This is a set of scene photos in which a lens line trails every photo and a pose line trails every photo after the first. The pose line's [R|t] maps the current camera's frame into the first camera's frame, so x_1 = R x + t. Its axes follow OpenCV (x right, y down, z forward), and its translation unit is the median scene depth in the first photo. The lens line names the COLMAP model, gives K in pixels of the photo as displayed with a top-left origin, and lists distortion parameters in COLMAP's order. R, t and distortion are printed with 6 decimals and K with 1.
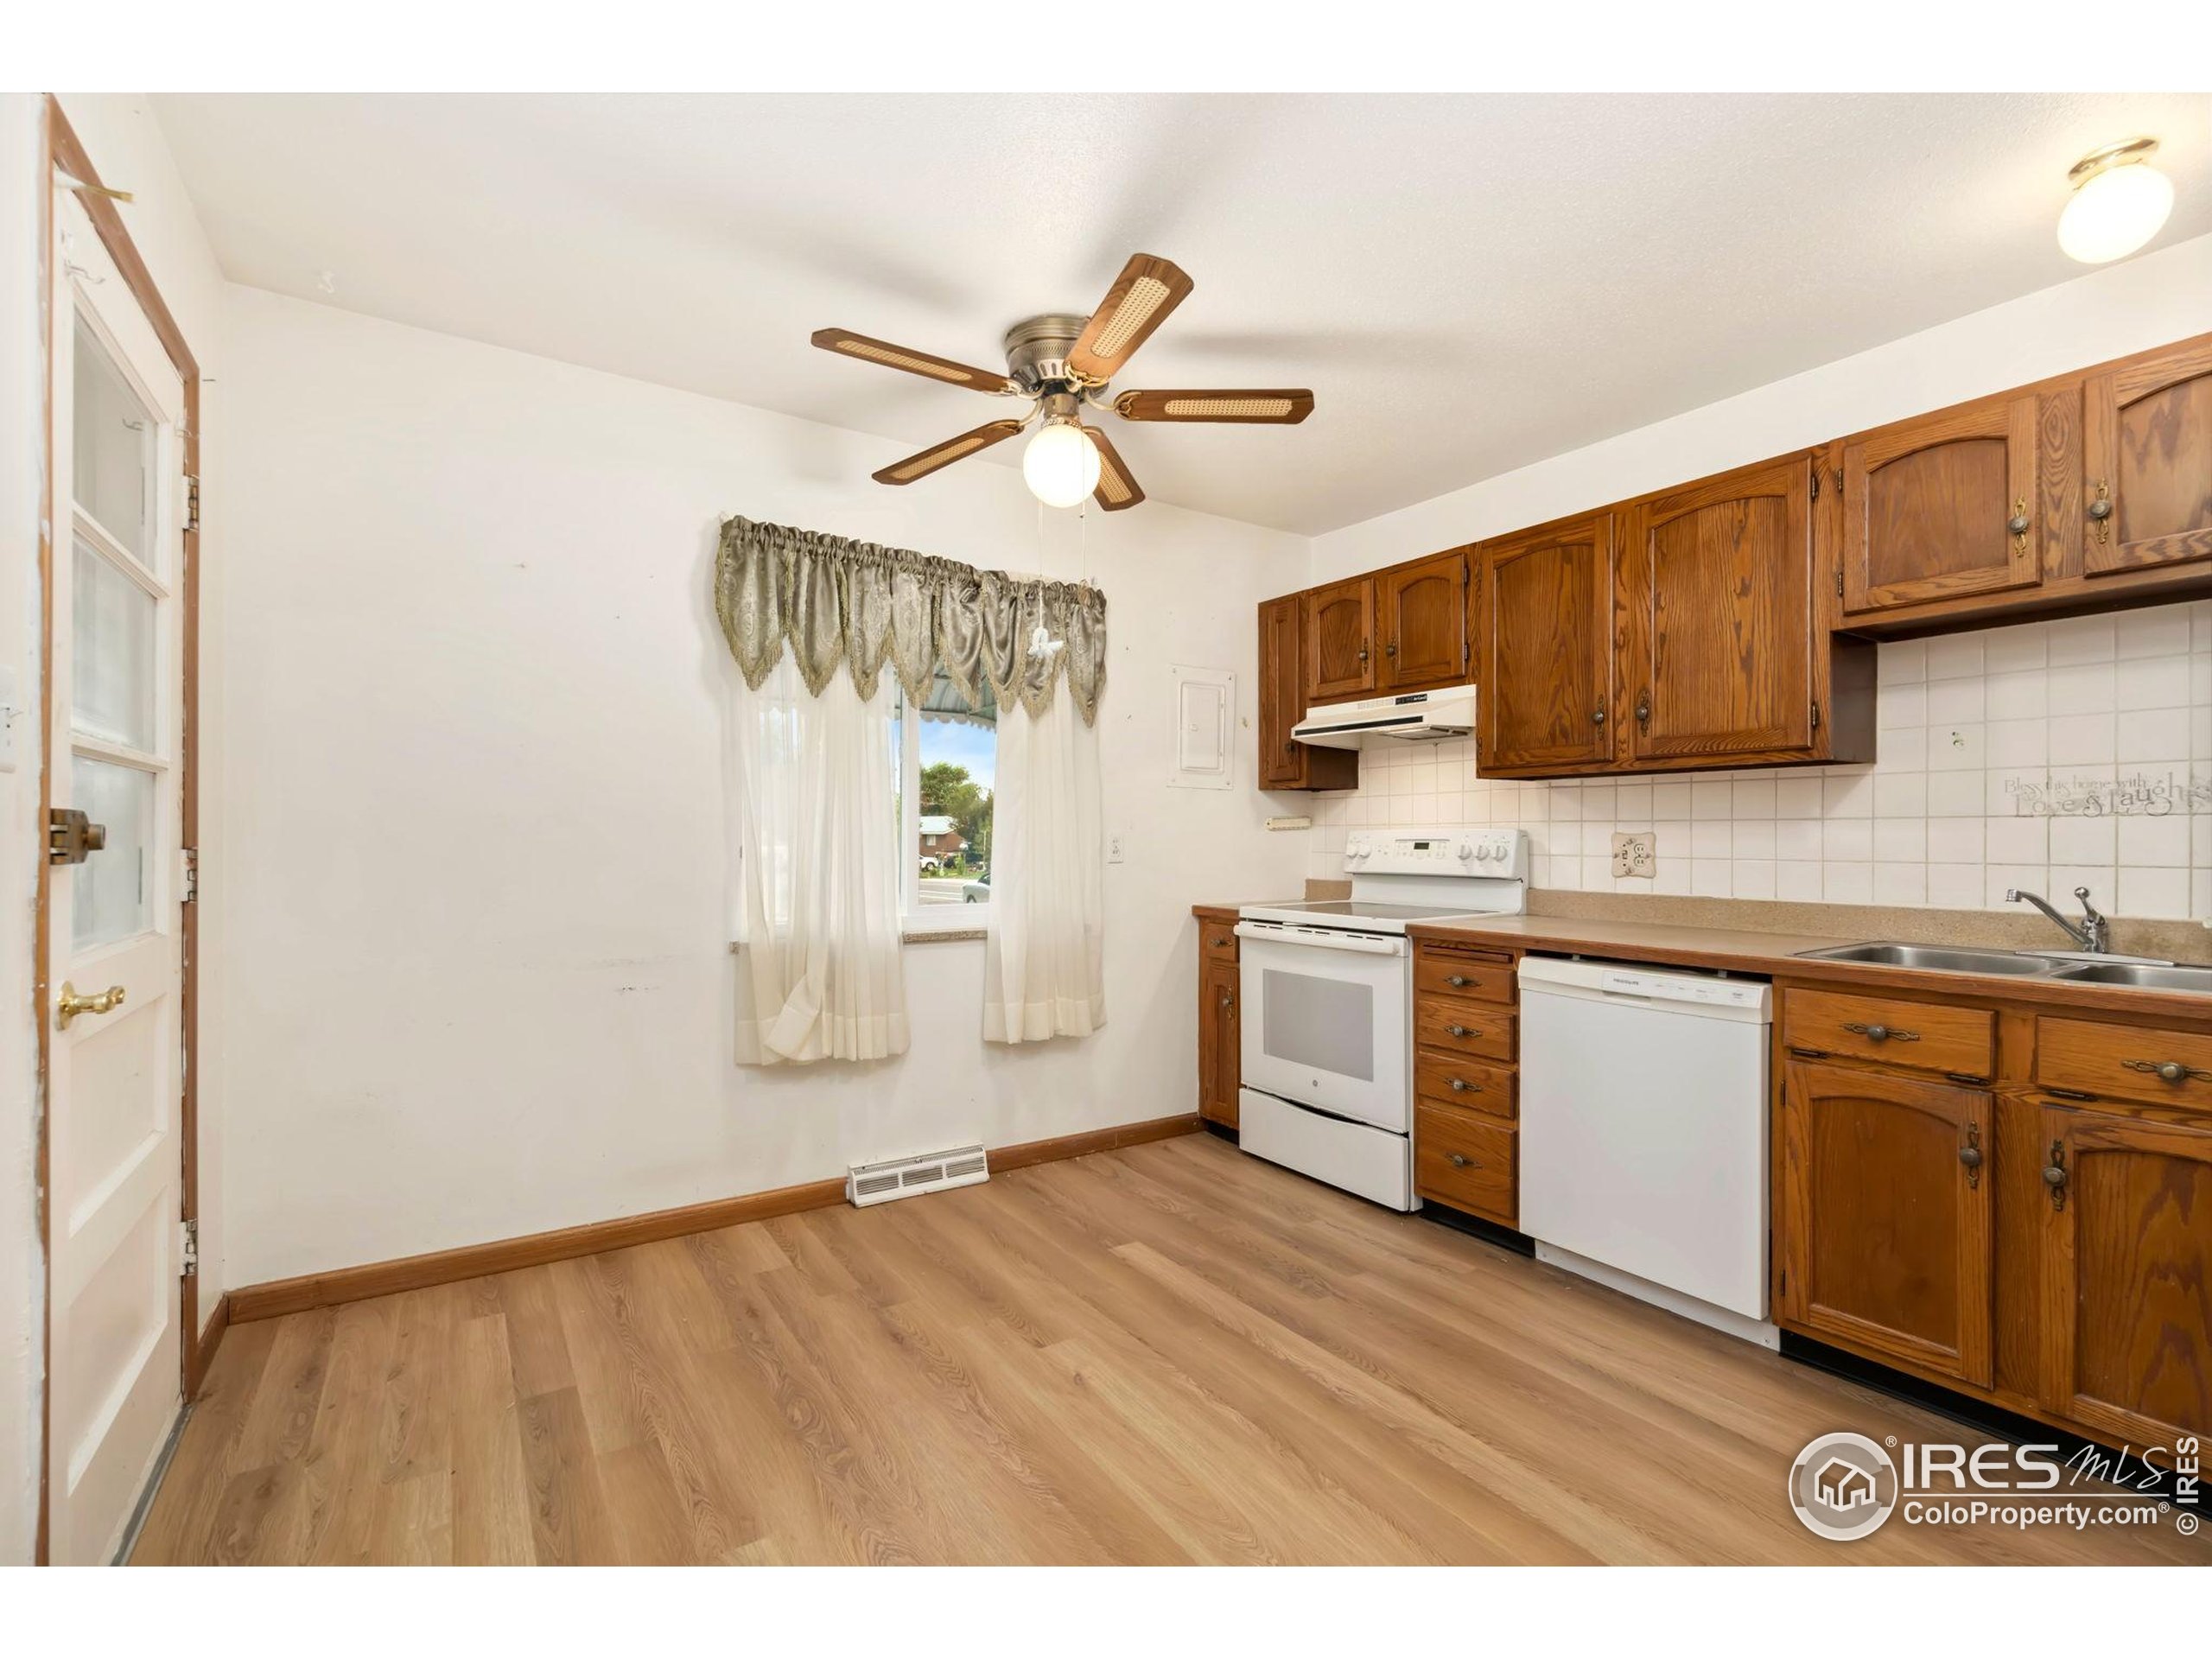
lens RADIAL K [[991.5, 0, 1109.6], [0, 991.5, 835.1], [0, 0, 1]] dist [-0.000176, 0.000280]
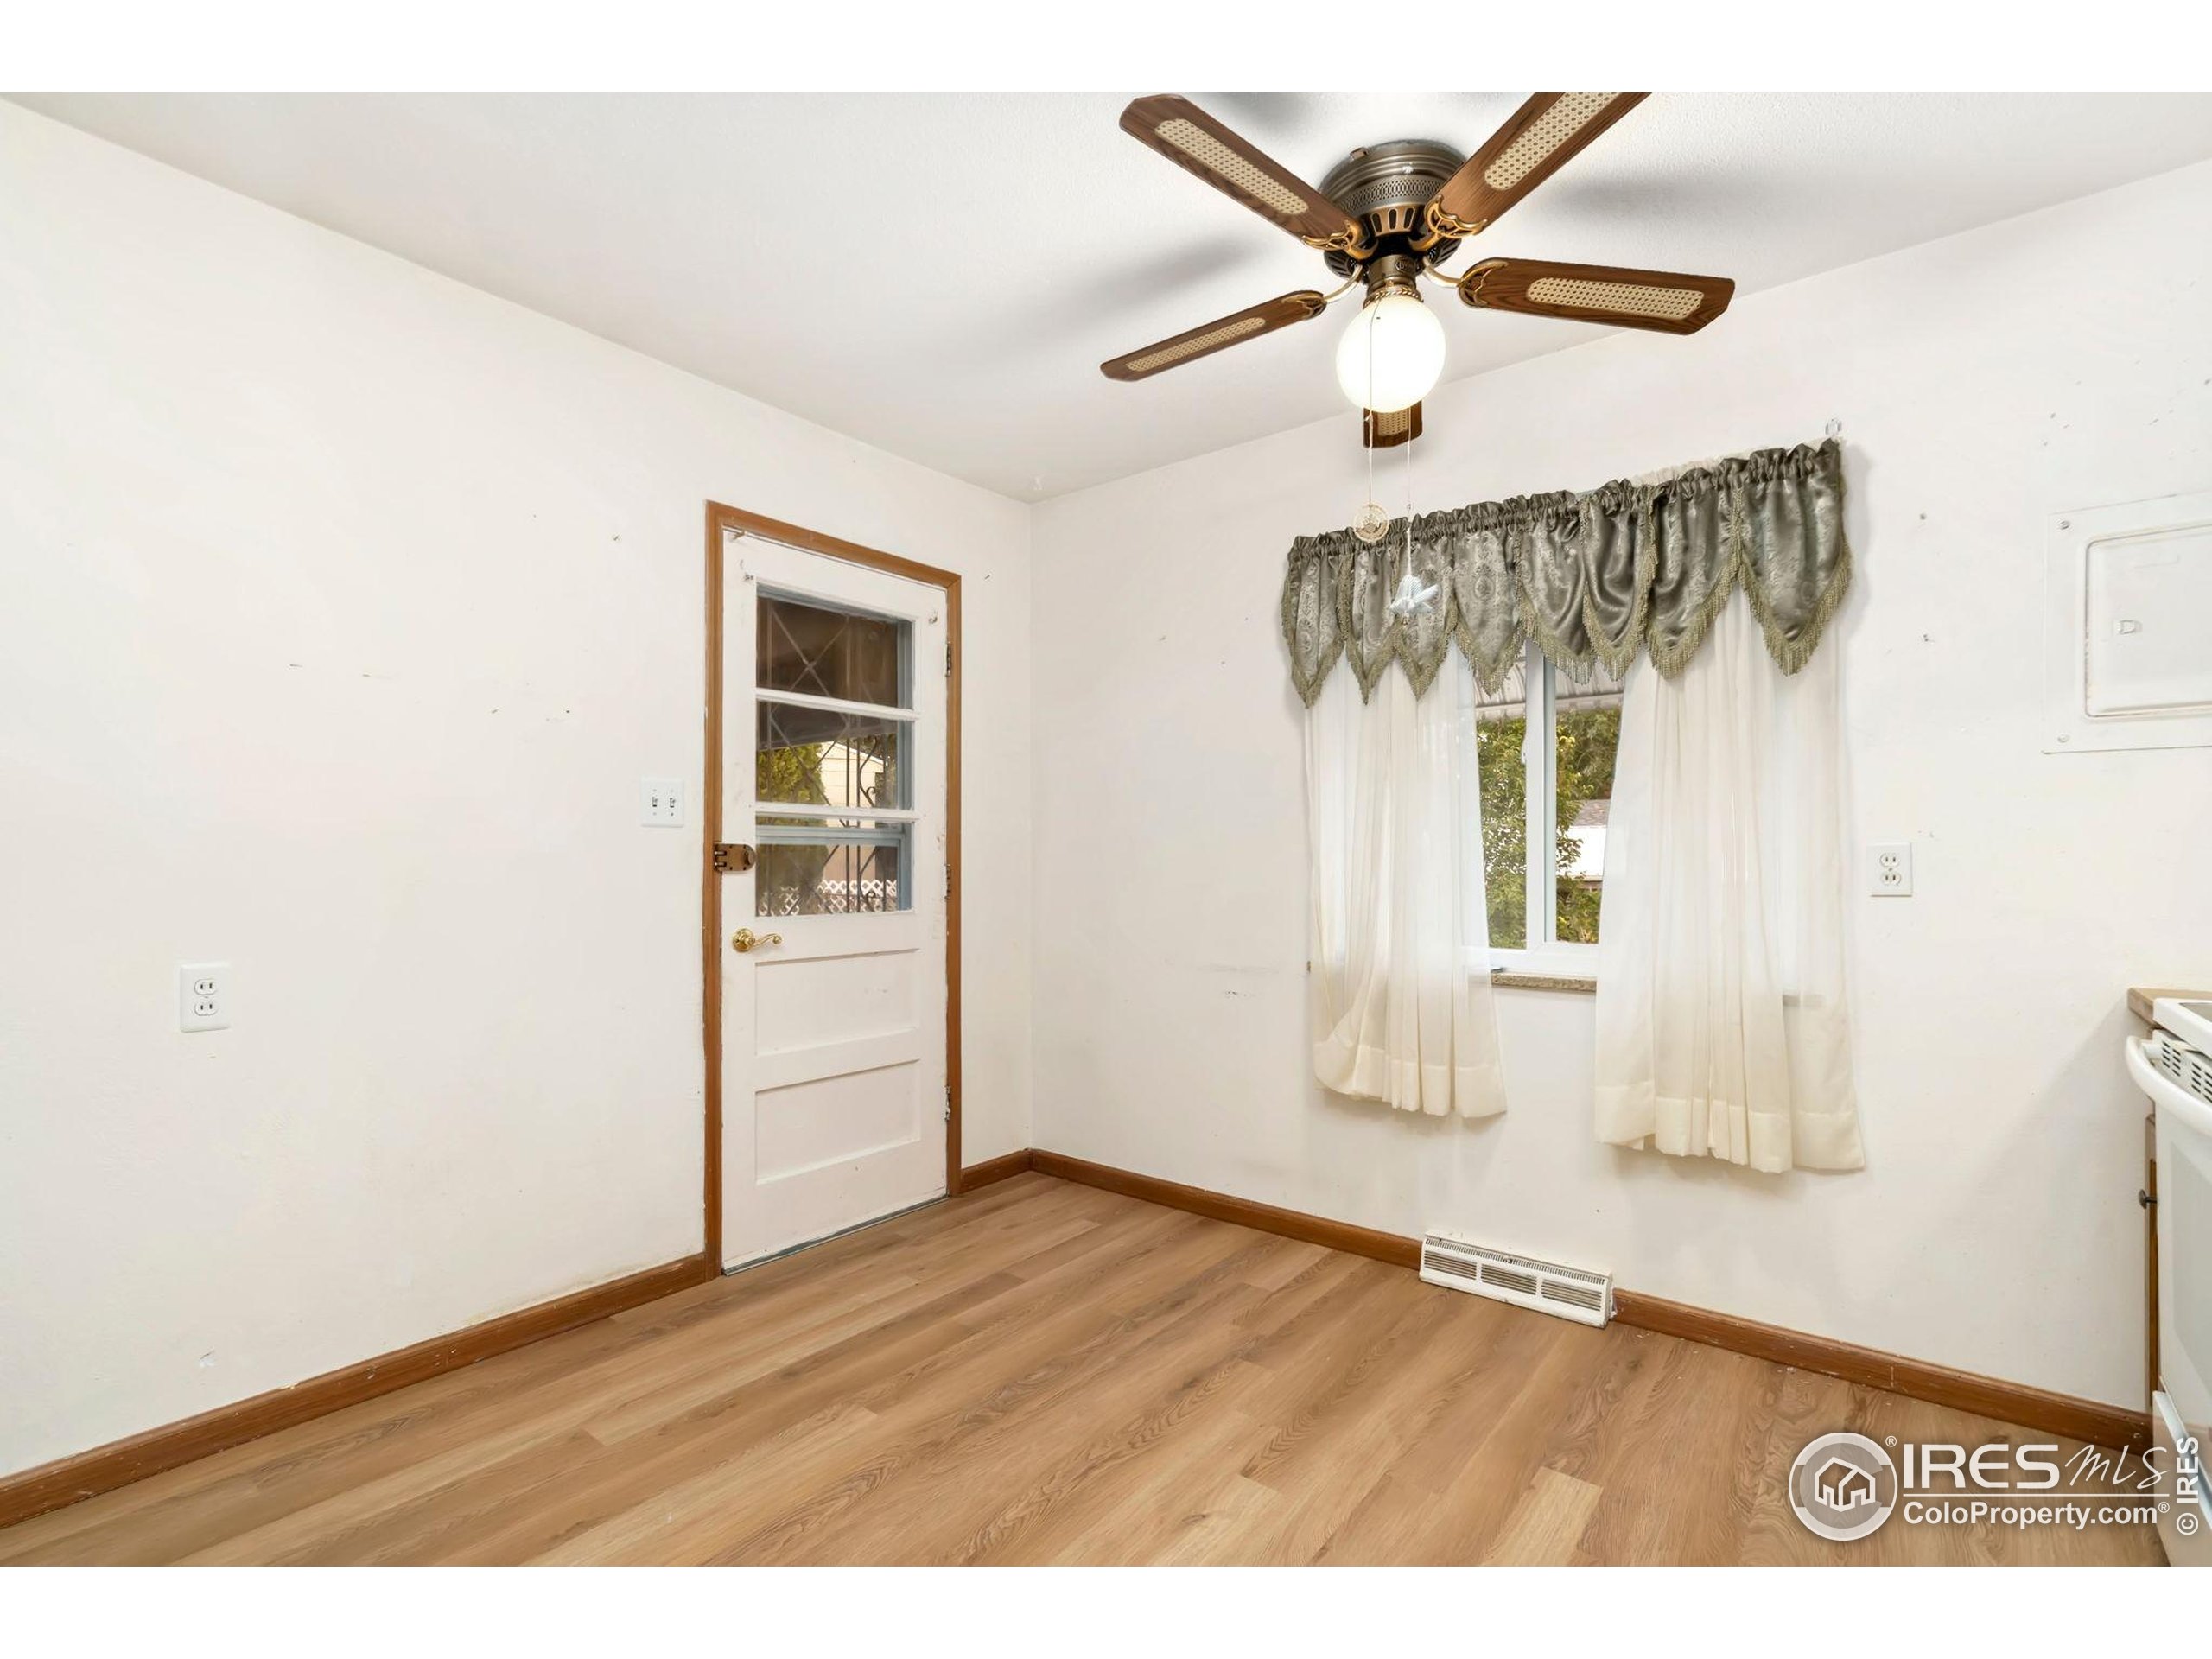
lens RADIAL K [[1020.5, 0, 1113.0], [0, 1020.5, 848.6], [0, 0, 1]] dist [-0.001484, -0.000113]
pose [[0.316224, -0.011807, -0.948611, 0.530622], [0.006799, 0.999925, -0.010179, 0.004342], [0.948660, -0.003231, 0.316280, 0.476198]]
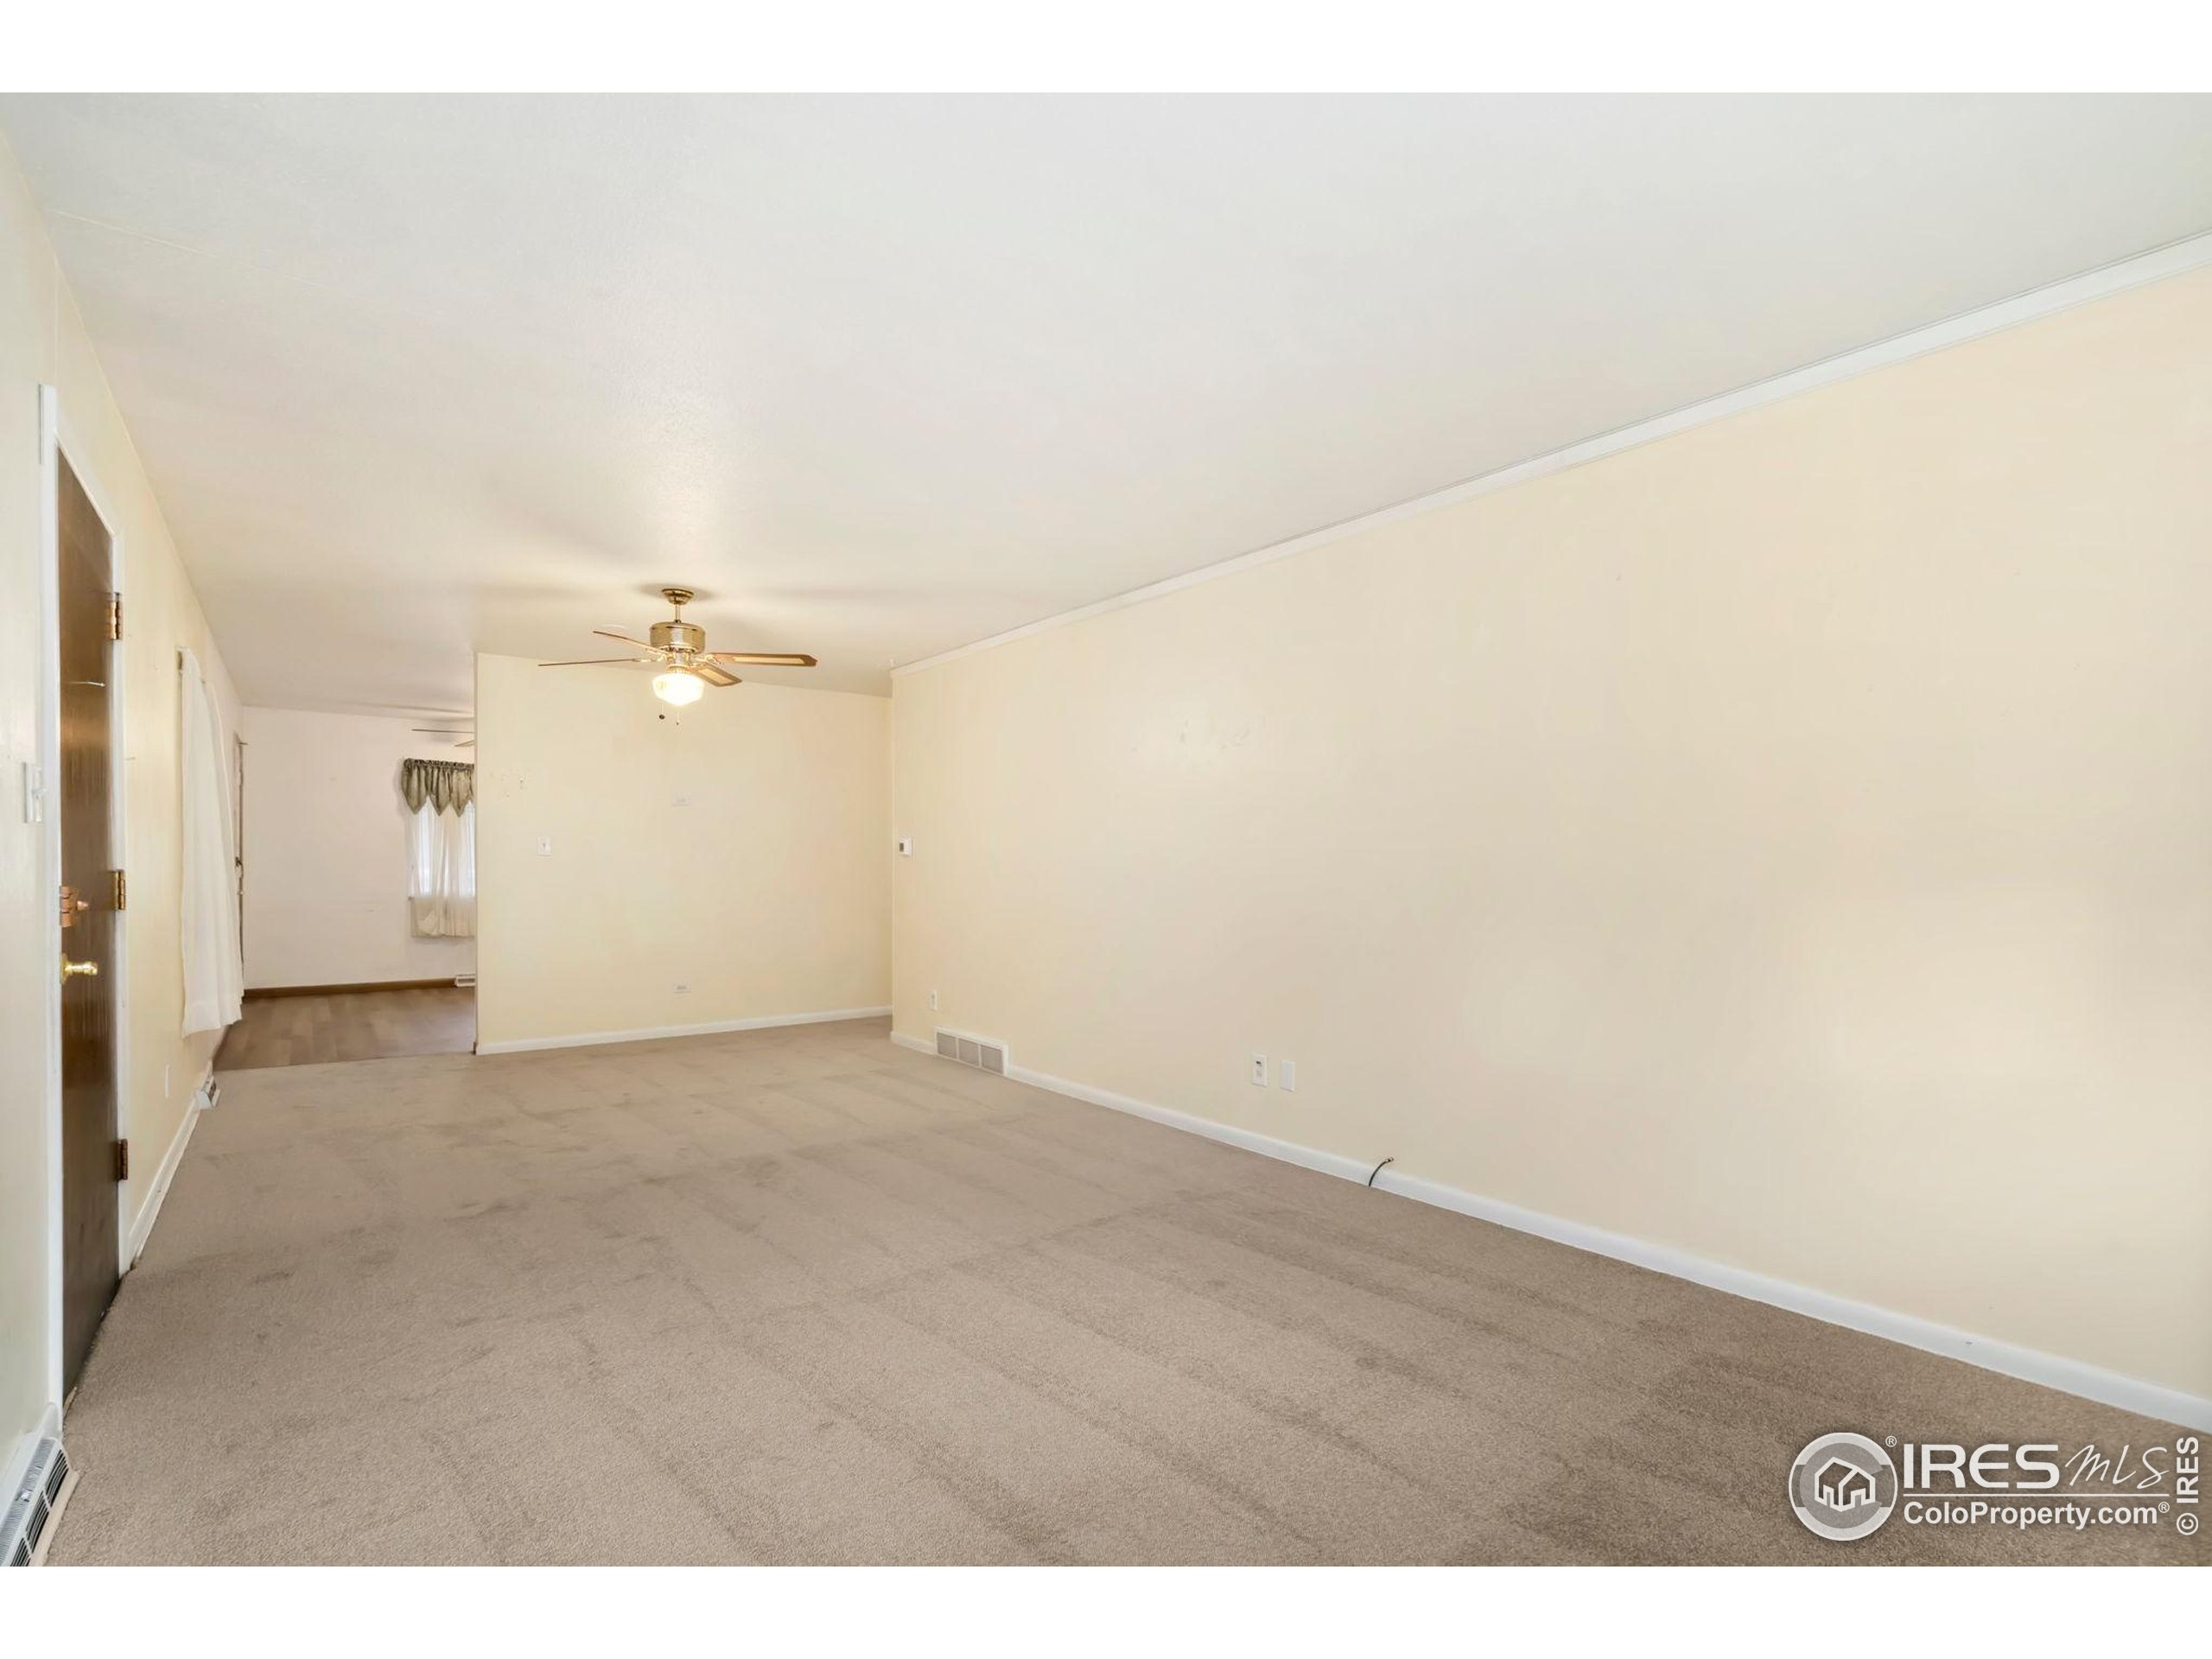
lens RADIAL K [[1020.5, 0, 1113.0], [0, 1020.5, 848.6], [0, 0, 1]] dist [-0.001484, -0.000113]
pose [[0.996743, -0.006399, 0.080386, 1.500995], [0.006598, 0.999976, -0.002205, -0.017115], [-0.080370, 0.002728, 0.996761, -2.263431]]
